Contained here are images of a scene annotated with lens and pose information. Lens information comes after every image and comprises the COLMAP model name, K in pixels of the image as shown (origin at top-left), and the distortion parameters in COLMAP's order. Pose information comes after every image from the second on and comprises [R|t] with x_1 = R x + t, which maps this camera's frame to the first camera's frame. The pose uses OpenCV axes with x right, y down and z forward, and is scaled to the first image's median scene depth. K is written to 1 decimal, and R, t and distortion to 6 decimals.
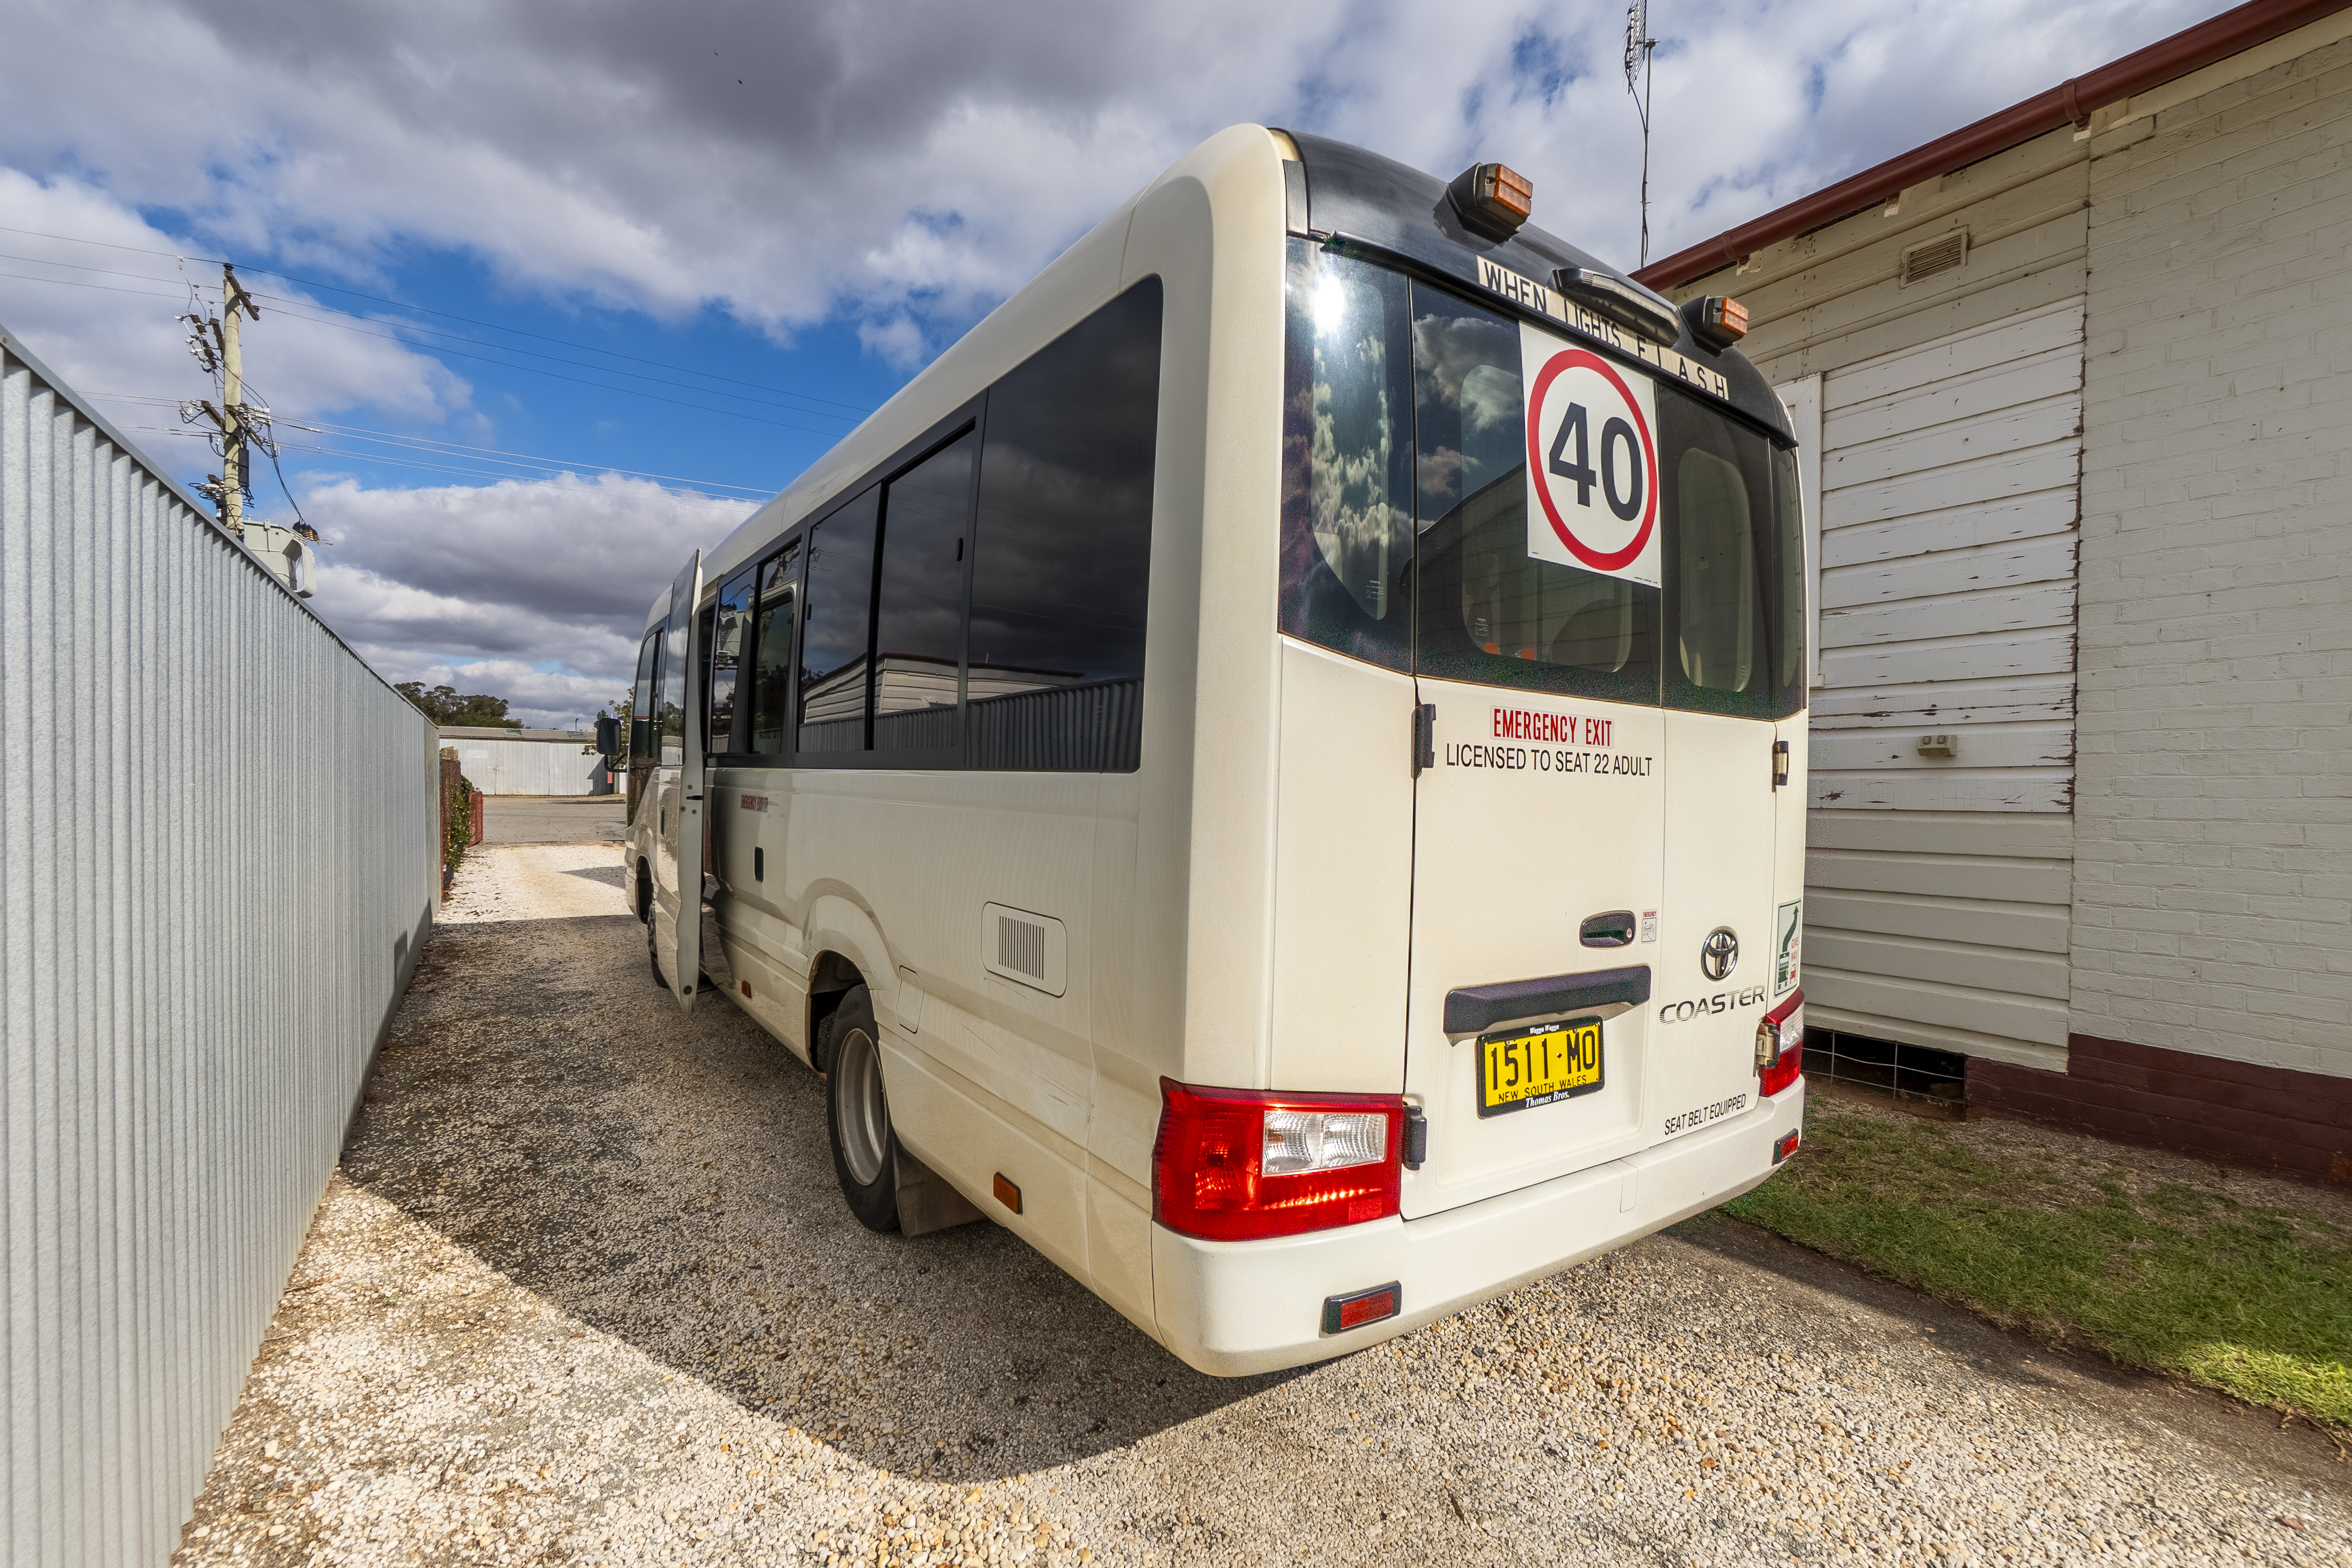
lens RADIAL K [[1030.0, 0, 1170.5], [0, 1030.0, 796.6], [0, 0, 1]] dist [-0.002866, 0.000093]
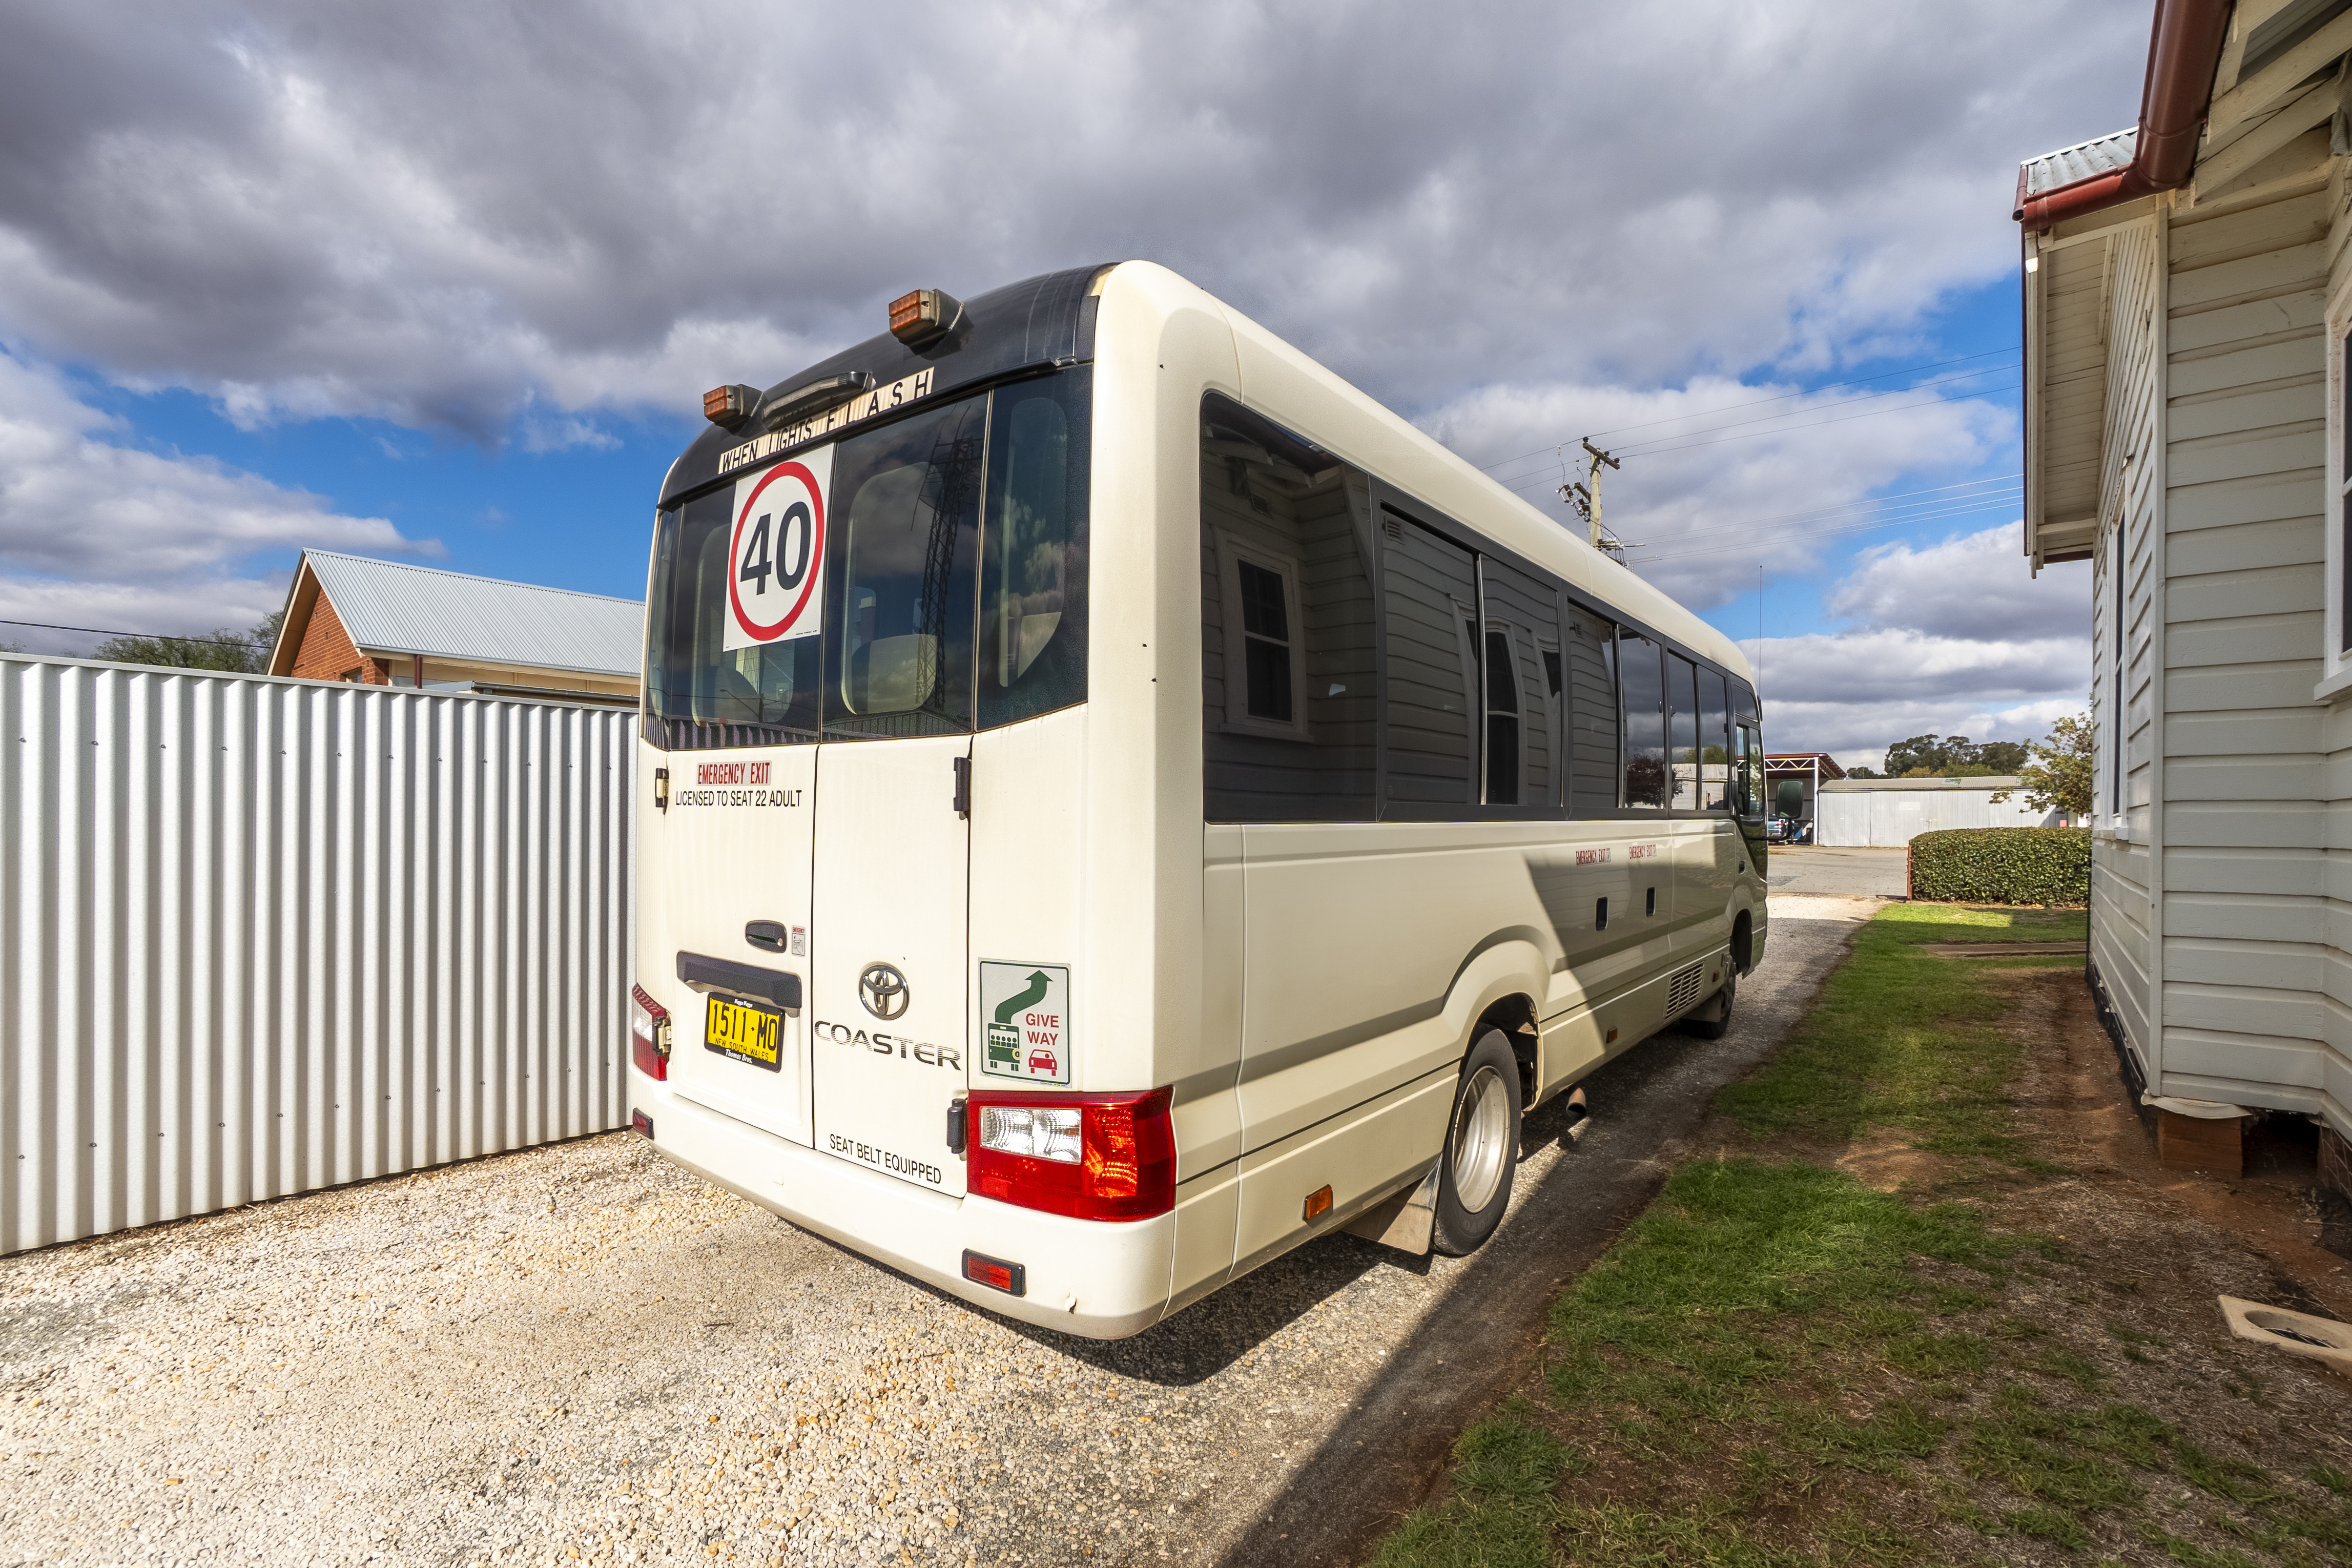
lens RADIAL K [[1030.0, 0, 1145.9], [0, 1030.0, 818.1], [0, 0, 1]] dist [-0.002866, 0.000093]
pose [[0.271186, -0.019142, -0.962337, 1.667050], [-0.011638, 0.999664, -0.023164, 0.014271], [0.962457, 0.017481, 0.270872, 1.072011]]
